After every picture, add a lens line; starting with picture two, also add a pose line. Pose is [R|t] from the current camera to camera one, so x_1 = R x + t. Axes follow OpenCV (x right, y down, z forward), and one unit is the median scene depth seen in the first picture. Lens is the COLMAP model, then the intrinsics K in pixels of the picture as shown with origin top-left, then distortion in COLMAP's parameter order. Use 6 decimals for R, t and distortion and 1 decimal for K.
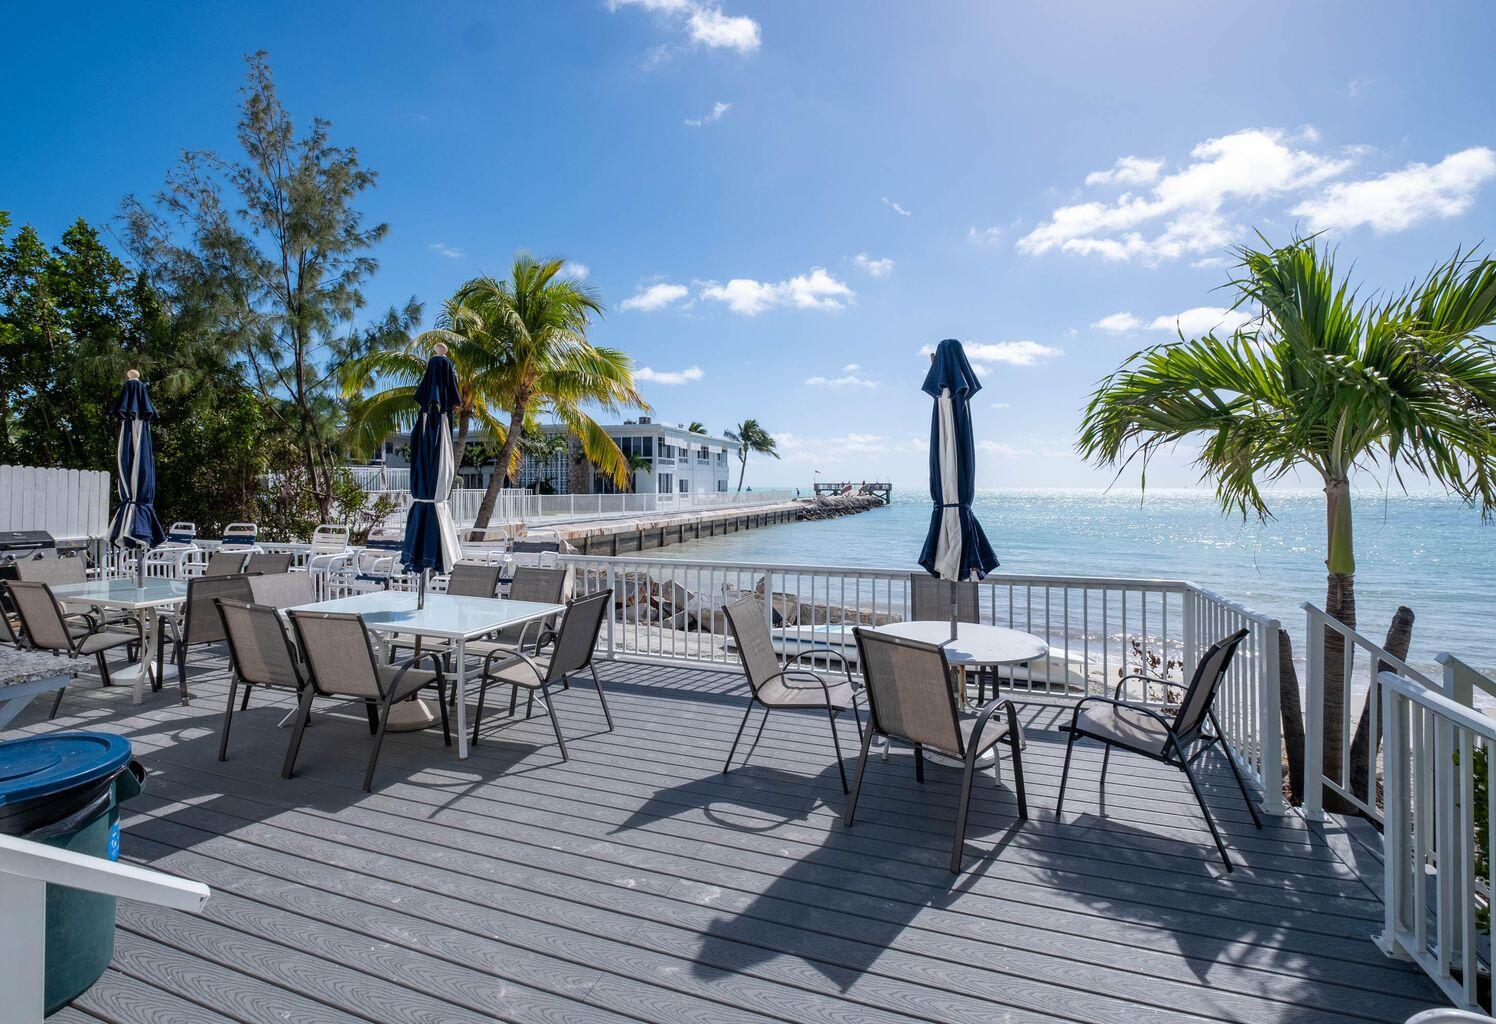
lens RADIAL K [[673.3, 0, 744.0], [0, 673.3, 504.6], [0, 0, 1]] dist [-0.034999, -0.000246]
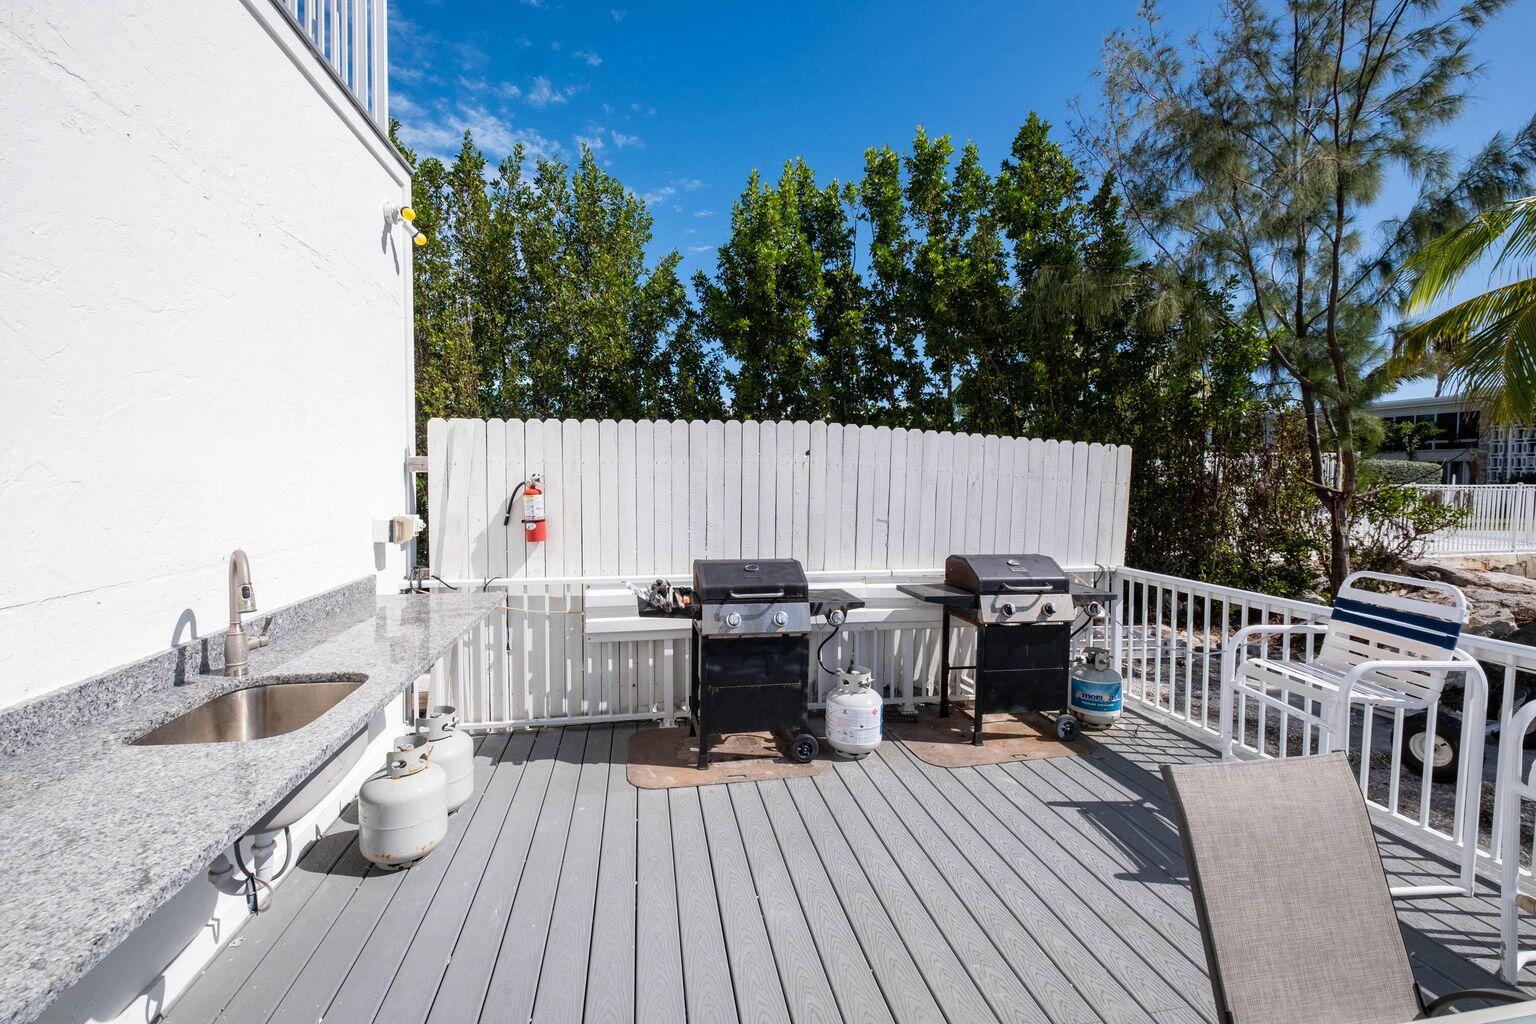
lens RADIAL K [[667.2, 0, 767.6], [0, 667.2, 505.3], [0, 0, 1]] dist [-0.000165, -0.000015]
pose [[0.493342, 0.047341, -0.868546, -0.707111], [-0.035258, 0.998786, 0.034413, -0.011770], [0.869121, 0.013646, 0.494412, 0.515445]]
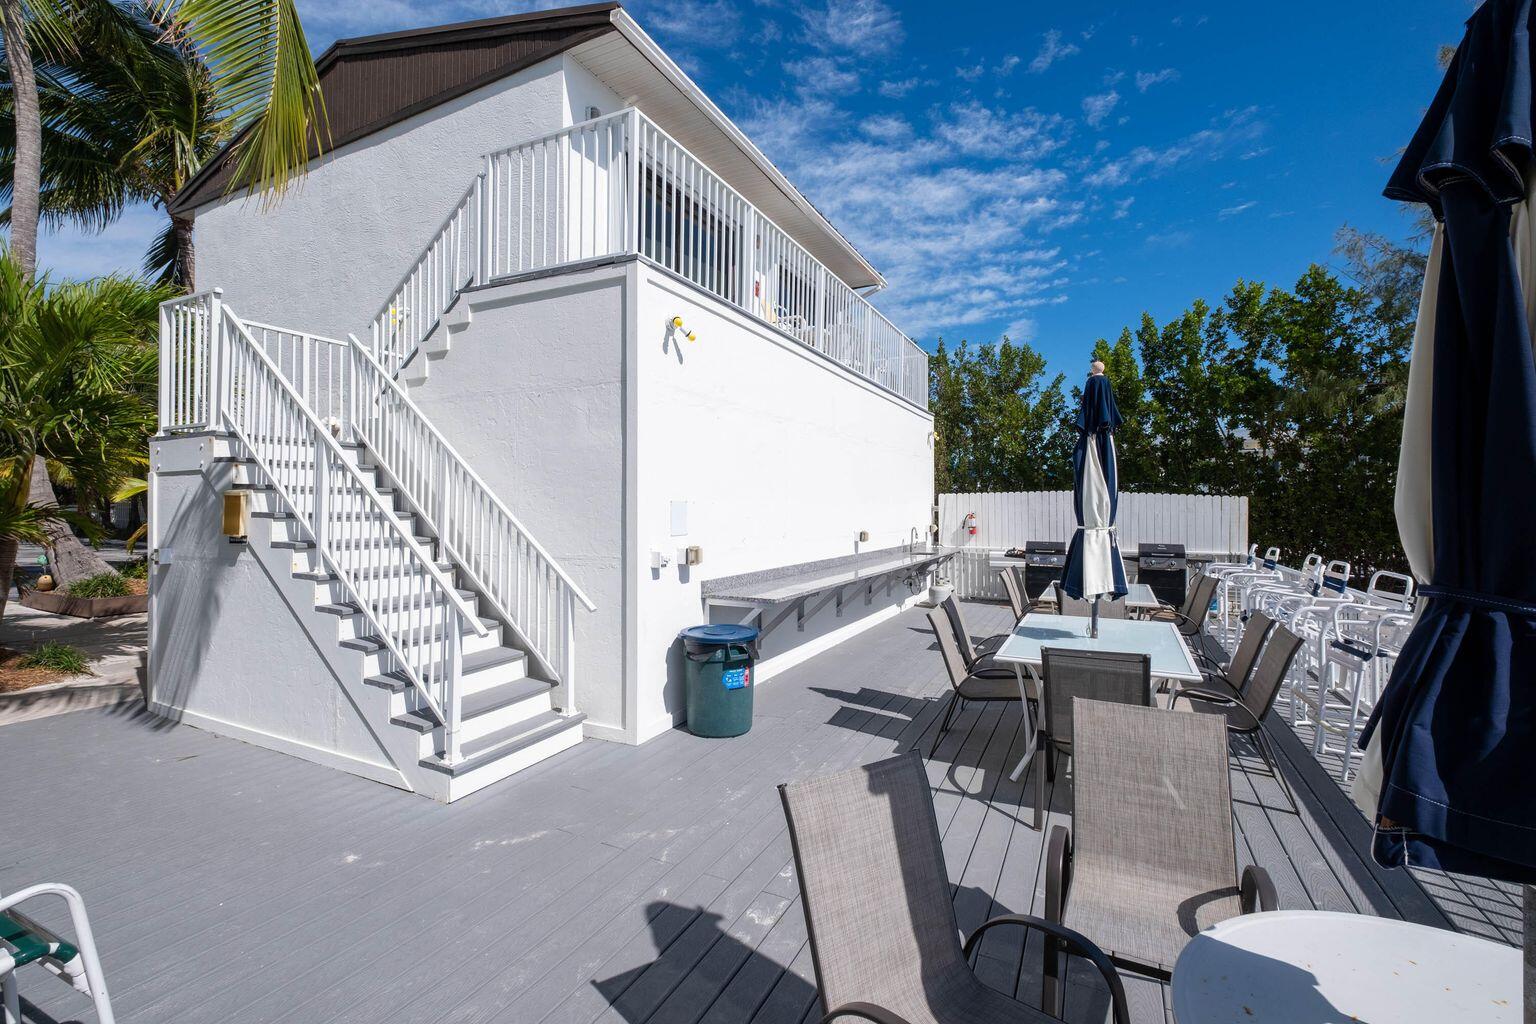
lens RADIAL K [[667.2, 0, 767.6], [0, 667.2, 505.3], [0, 0, 1]] dist [-0.000165, -0.000015]
pose [[-0.127112, -0.003010, -0.991884, 0.298250], [-0.030065, 0.999548, 0.000820, -0.013593], [0.991433, 0.029925, -0.127145, 0.347584]]
